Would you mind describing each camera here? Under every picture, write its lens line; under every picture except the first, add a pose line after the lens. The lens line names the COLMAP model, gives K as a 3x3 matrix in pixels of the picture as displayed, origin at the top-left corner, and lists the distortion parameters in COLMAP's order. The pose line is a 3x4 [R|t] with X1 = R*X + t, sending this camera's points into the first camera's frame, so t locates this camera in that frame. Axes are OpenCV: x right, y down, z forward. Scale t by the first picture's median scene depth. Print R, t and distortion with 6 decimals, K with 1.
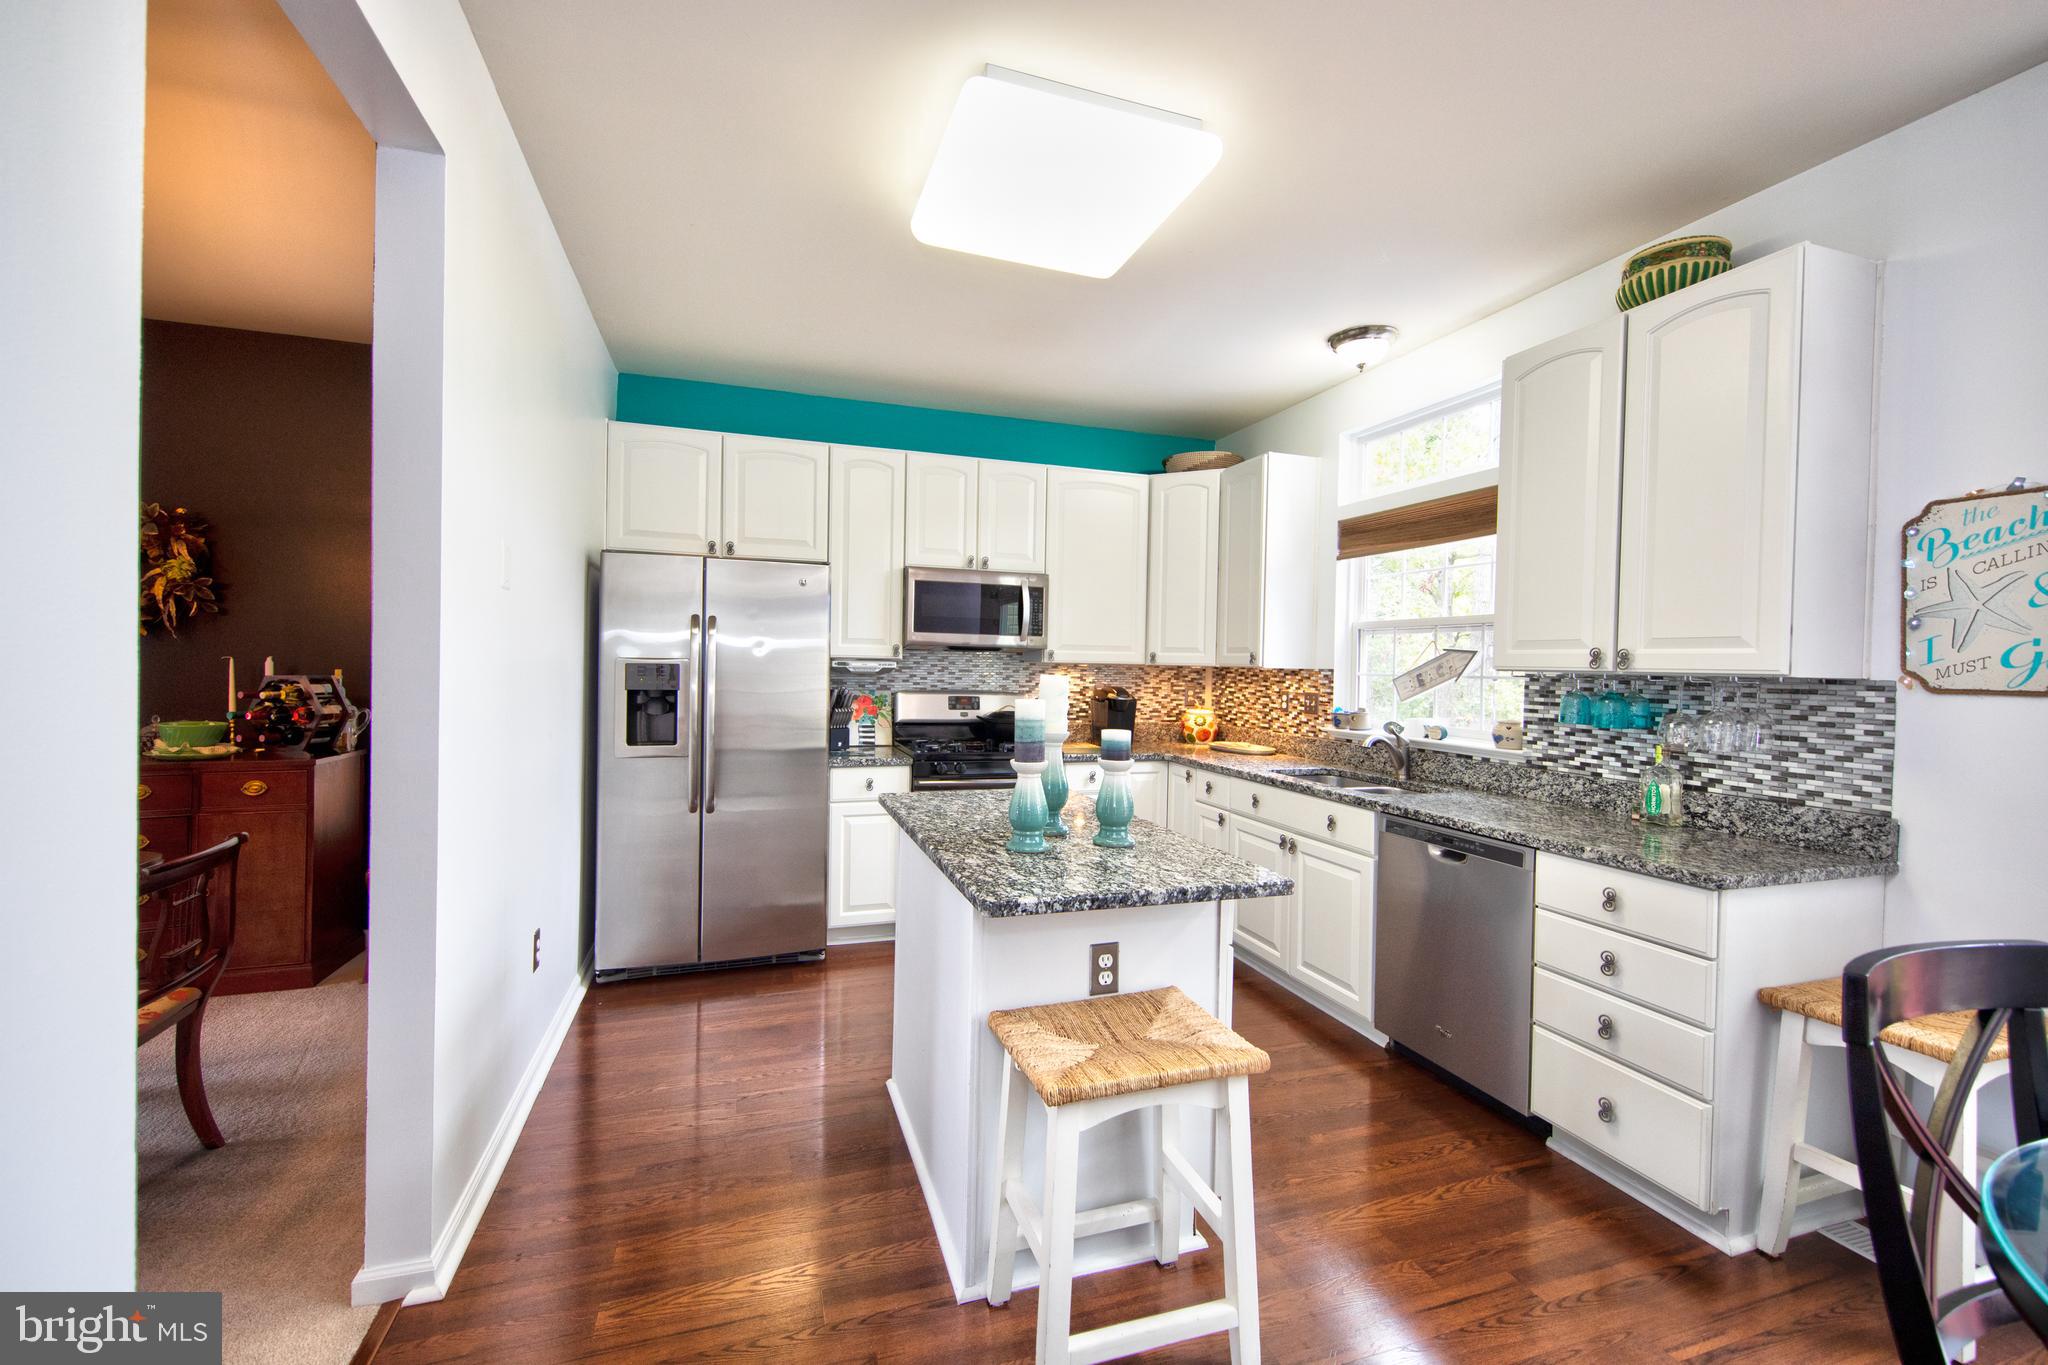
lens RADIAL K [[832.3, 0, 978.1], [0, 832.3, 675.5], [0, 0, 1]] dist [0.002852, -0.001967]
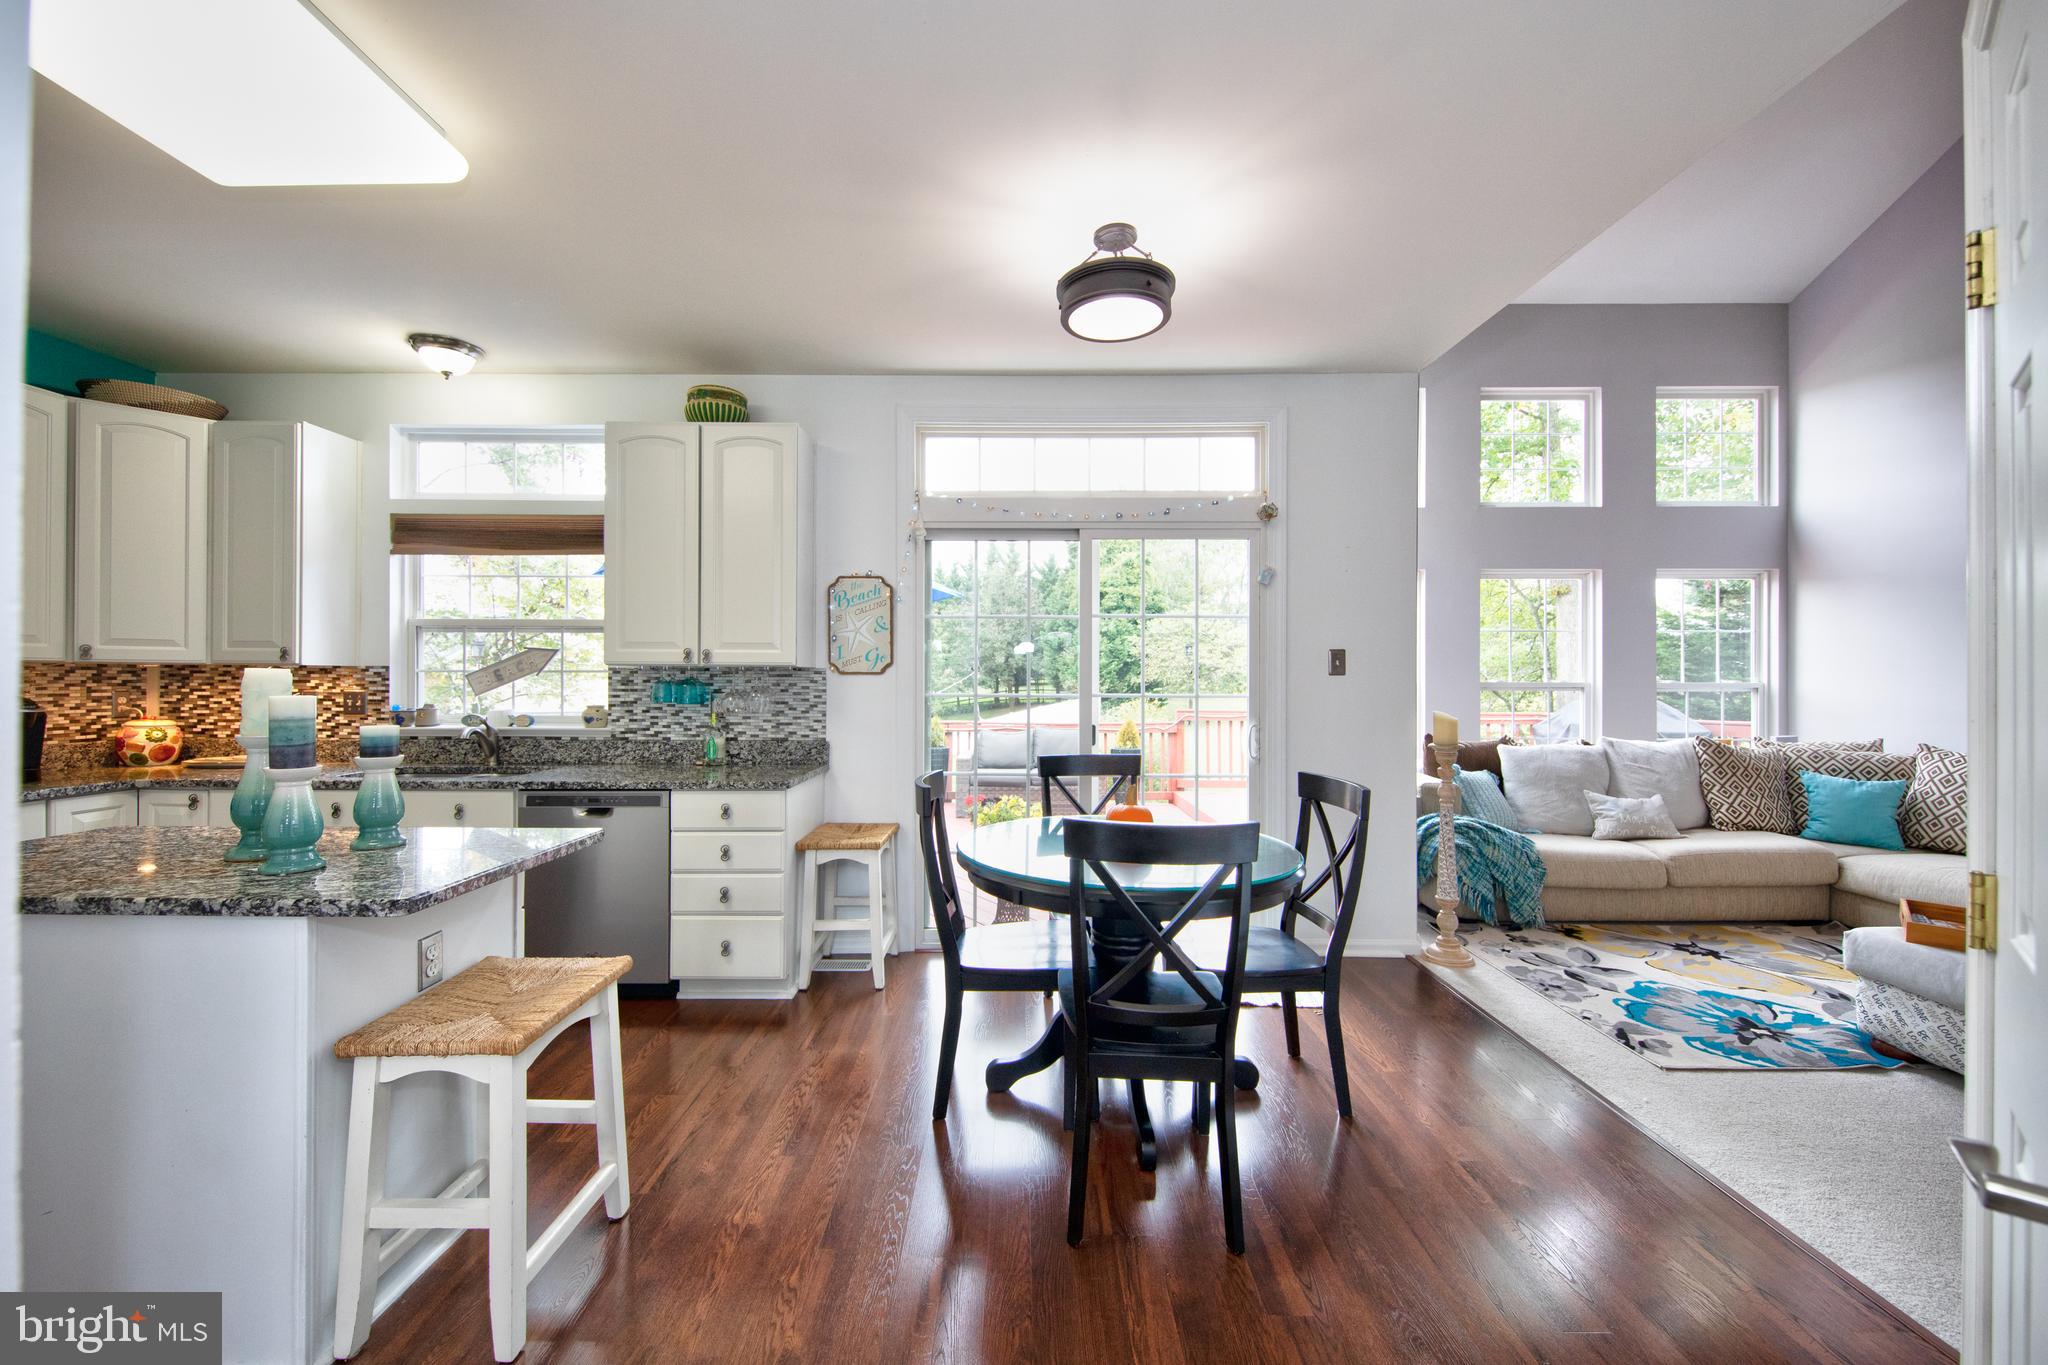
lens RADIAL K [[802.4, 0, 1022.5], [0, 802.4, 676.2], [0, 0, 1]] dist [0.012736, -0.002274]
pose [[0.299587, -0.015580, 0.953942, -0.298214], [0.016052, 0.999807, 0.011288, 0.006414], [-0.953934, 0.011931, 0.299780, 0.015065]]
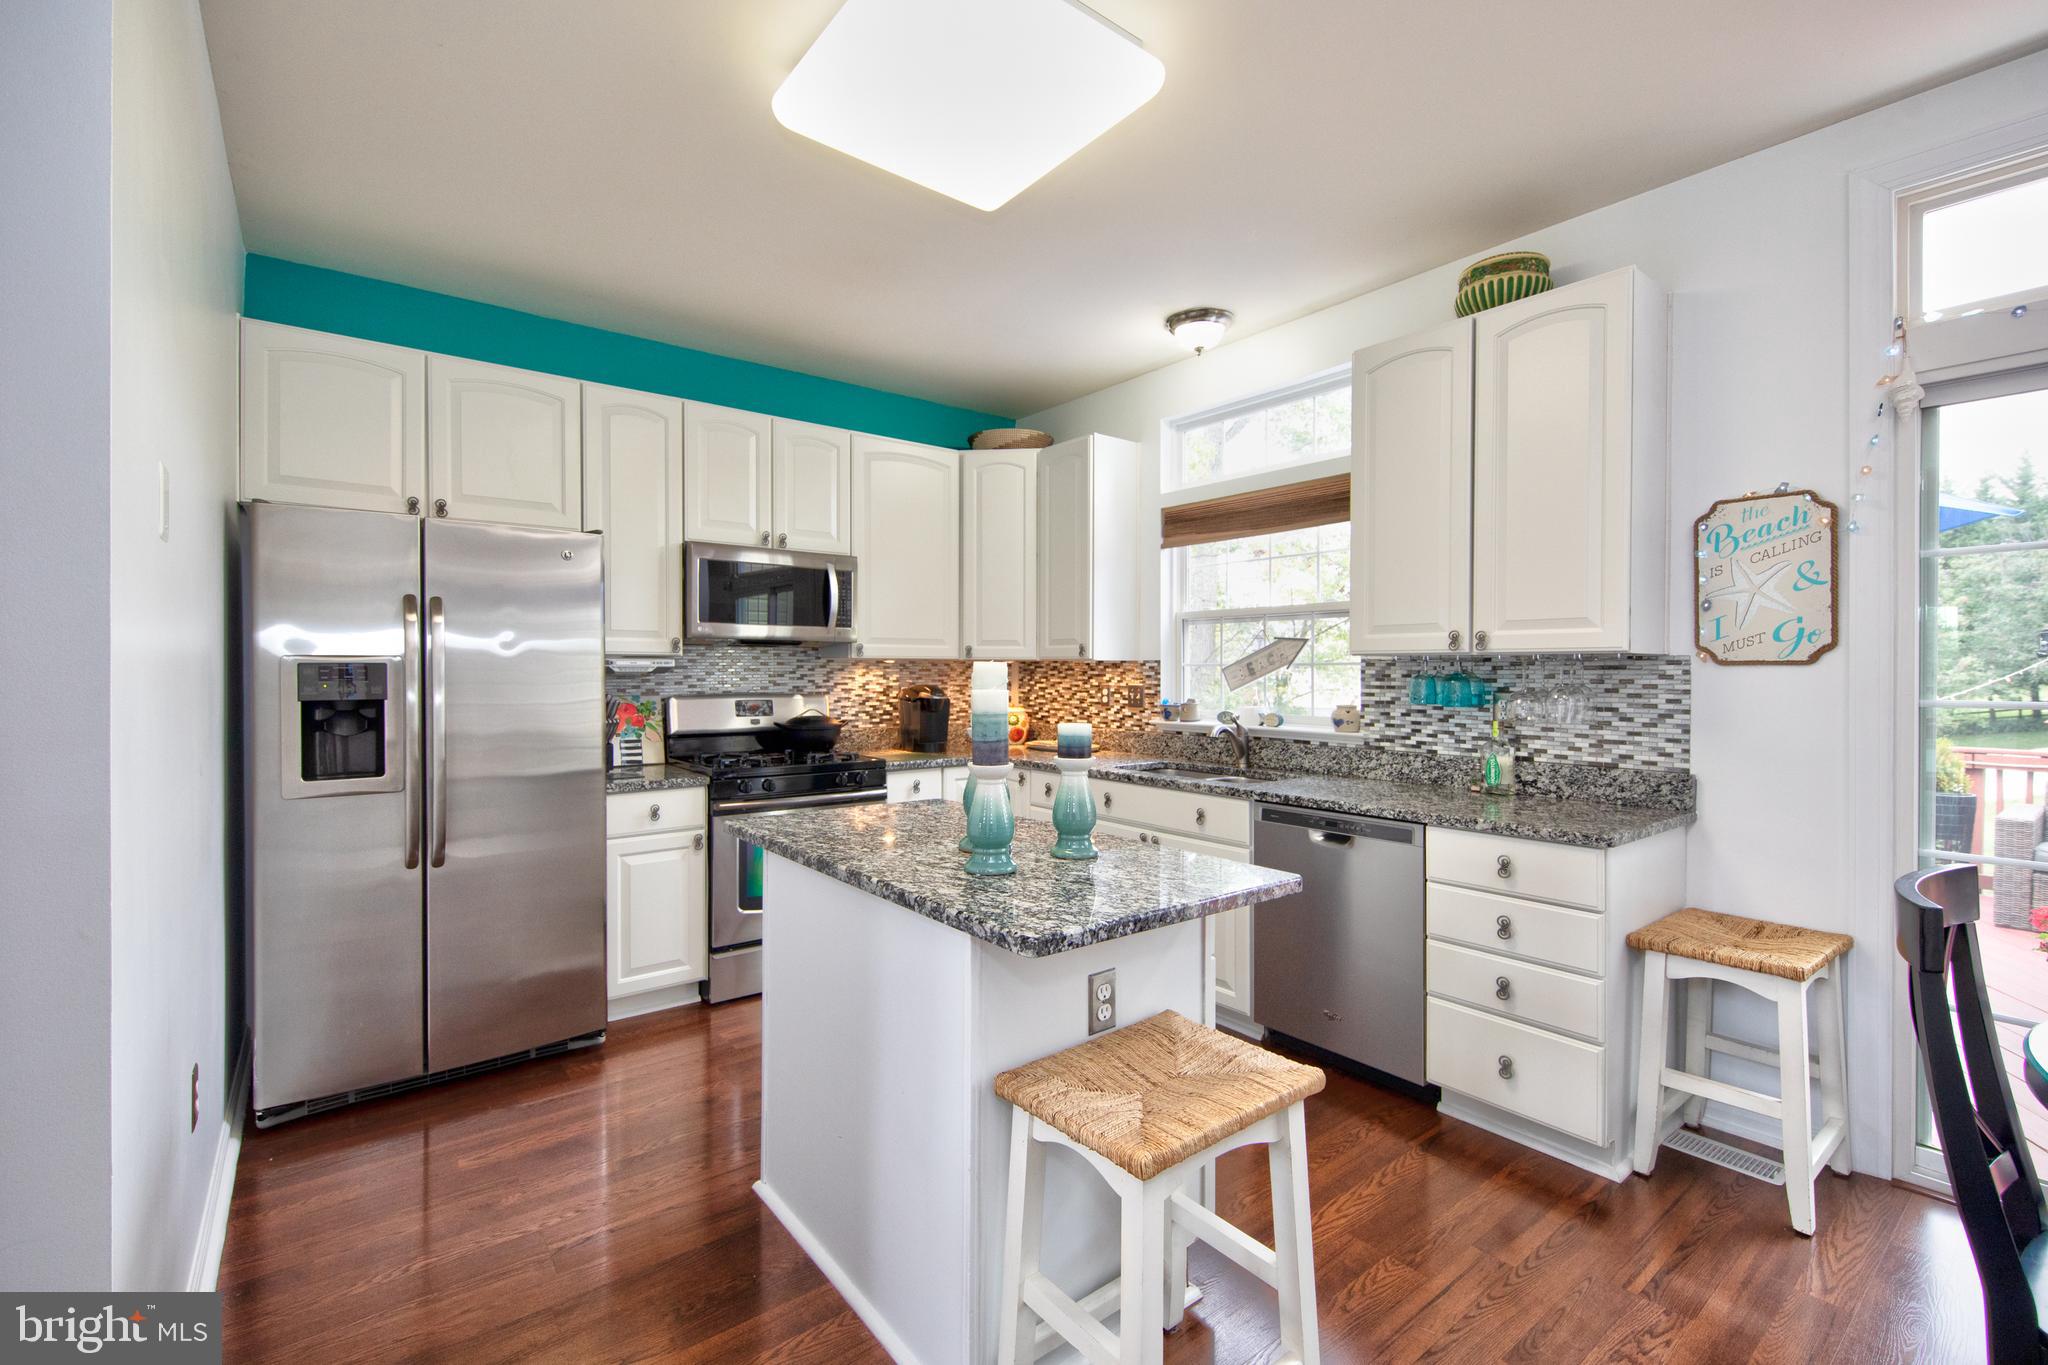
lens RADIAL K [[902.2, 0, 995.3], [0, 902.2, 675.8], [0, 0, 1]] dist [0.005882, -0.002726]
pose [[0.937960, -0.019251, 0.346209, -0.142394], [0.020992, 0.999779, -0.001280, 0.009414], [-0.346108, 0.008468, 0.938157, 0.089821]]
